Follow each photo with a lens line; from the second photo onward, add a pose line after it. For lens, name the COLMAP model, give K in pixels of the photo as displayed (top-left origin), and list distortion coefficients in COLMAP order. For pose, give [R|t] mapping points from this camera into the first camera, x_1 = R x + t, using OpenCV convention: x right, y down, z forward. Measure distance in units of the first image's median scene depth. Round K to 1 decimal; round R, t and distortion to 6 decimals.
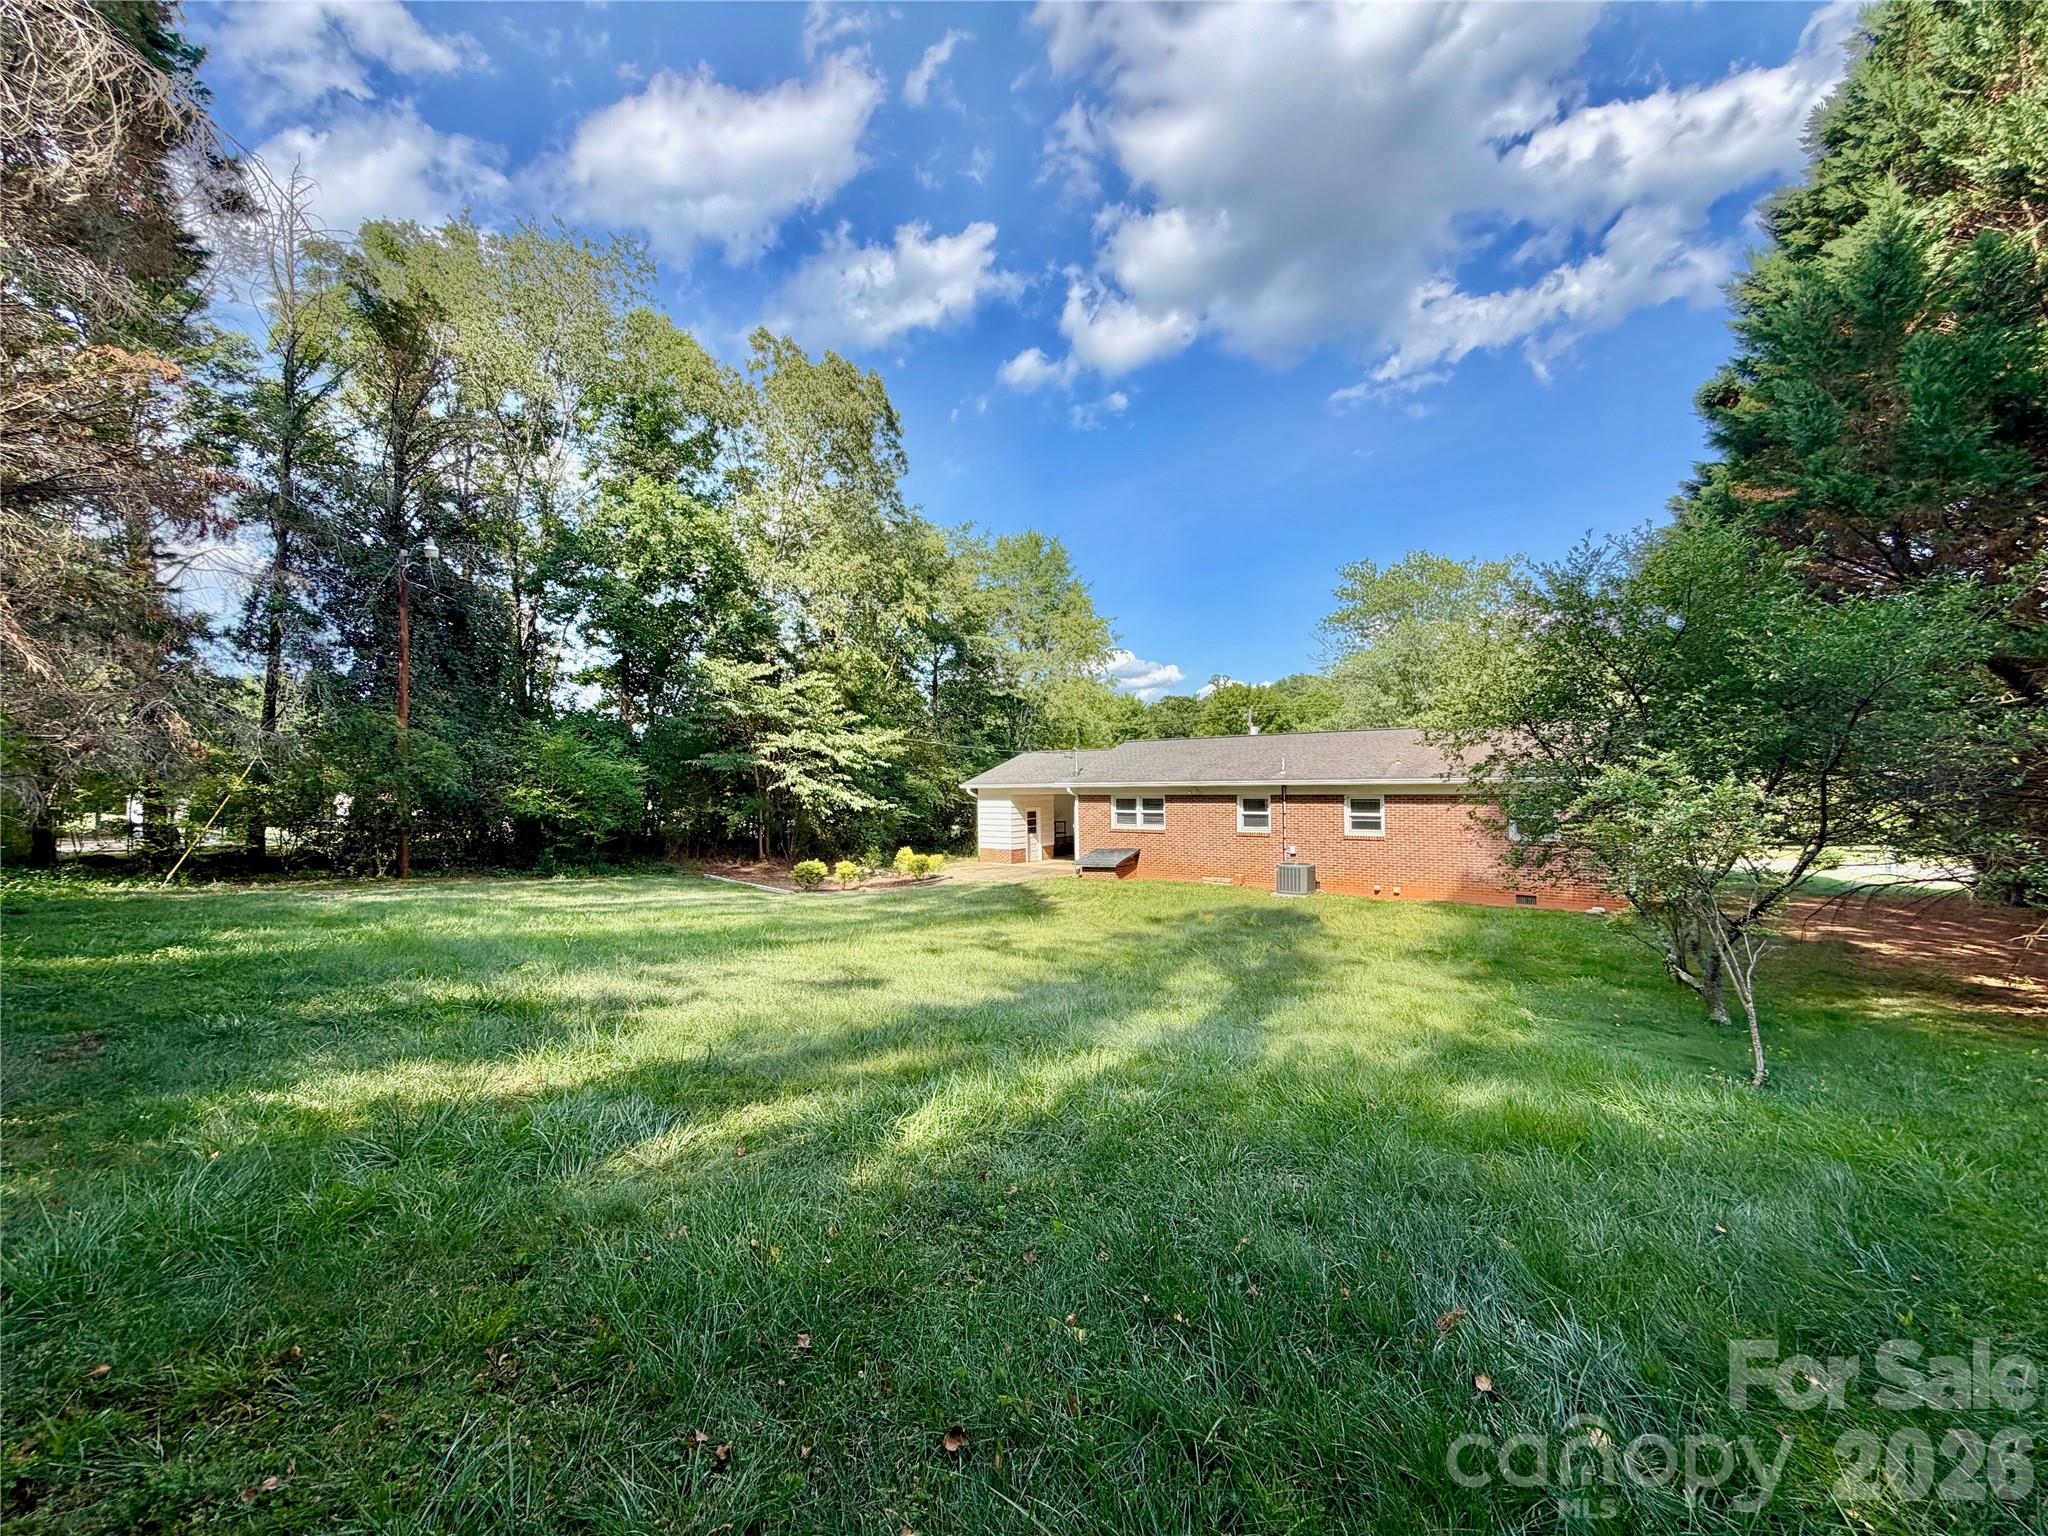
lens RADIAL K [[815.5, 0, 1025.0], [0, 815.5, 768.6], [0, 0, 1]] dist [-0.000547, 0.000460]
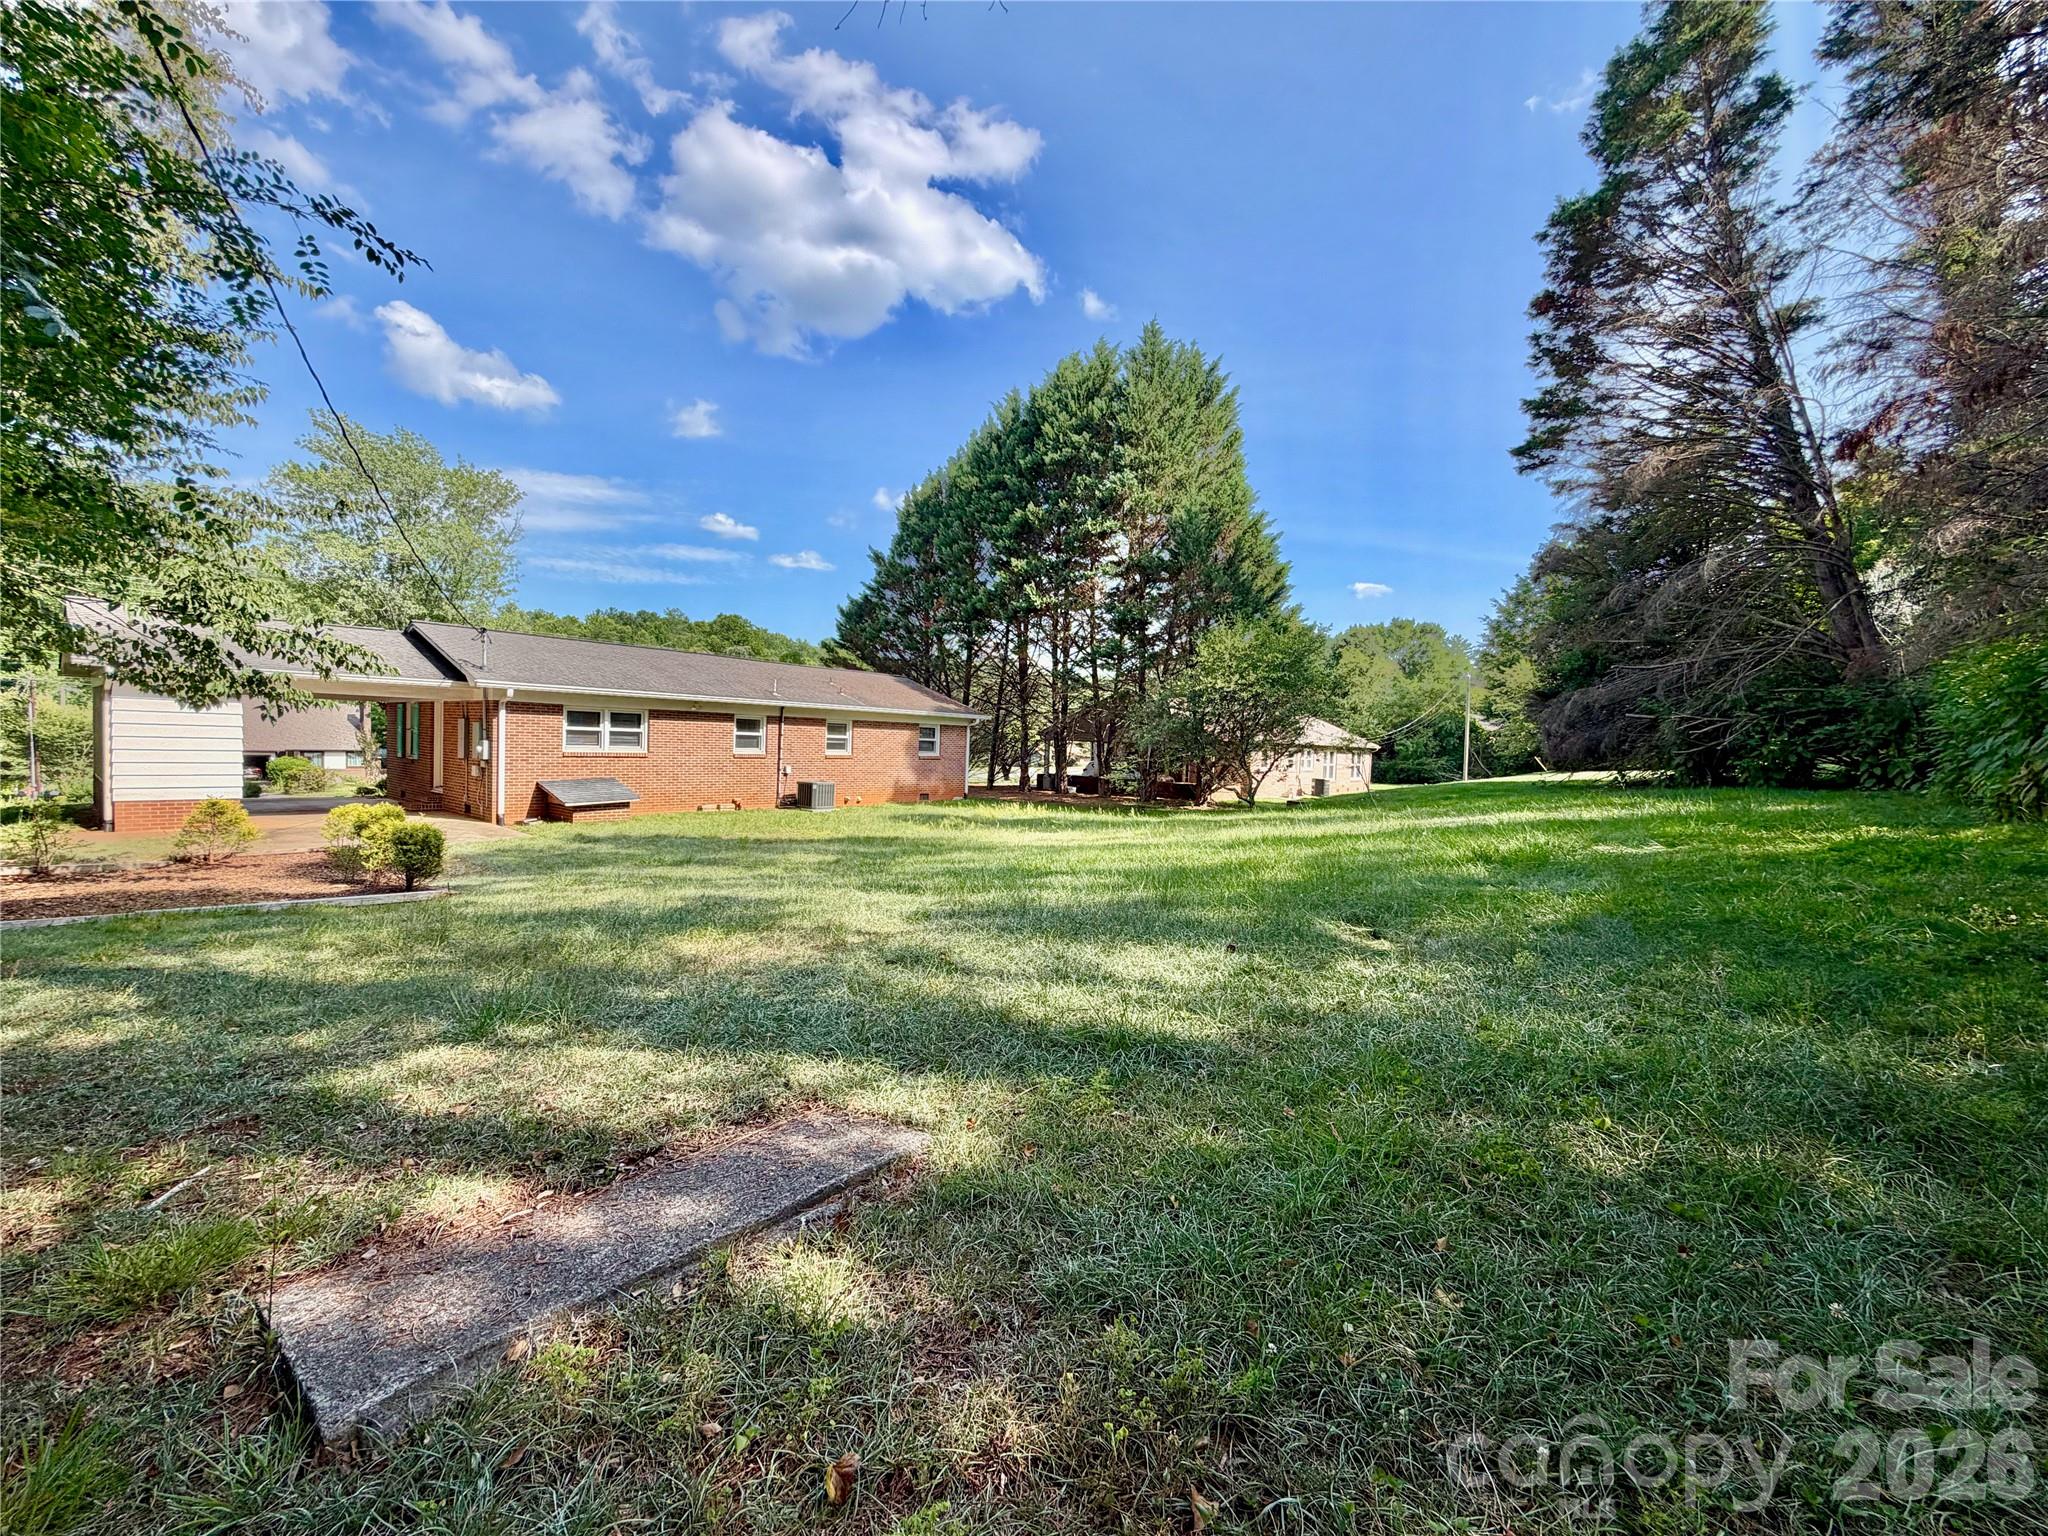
lens RADIAL K [[815.5, 0, 1025.1], [0, 815.5, 763.4], [0, 0, 1]] dist [-0.000547, 0.000460]
pose [[0.016406, -0.039000, 0.999104, -0.655761], [-0.082348, 0.995792, 0.040223, 0.022929], [-0.996469, -0.082934, 0.013126, 0.634752]]
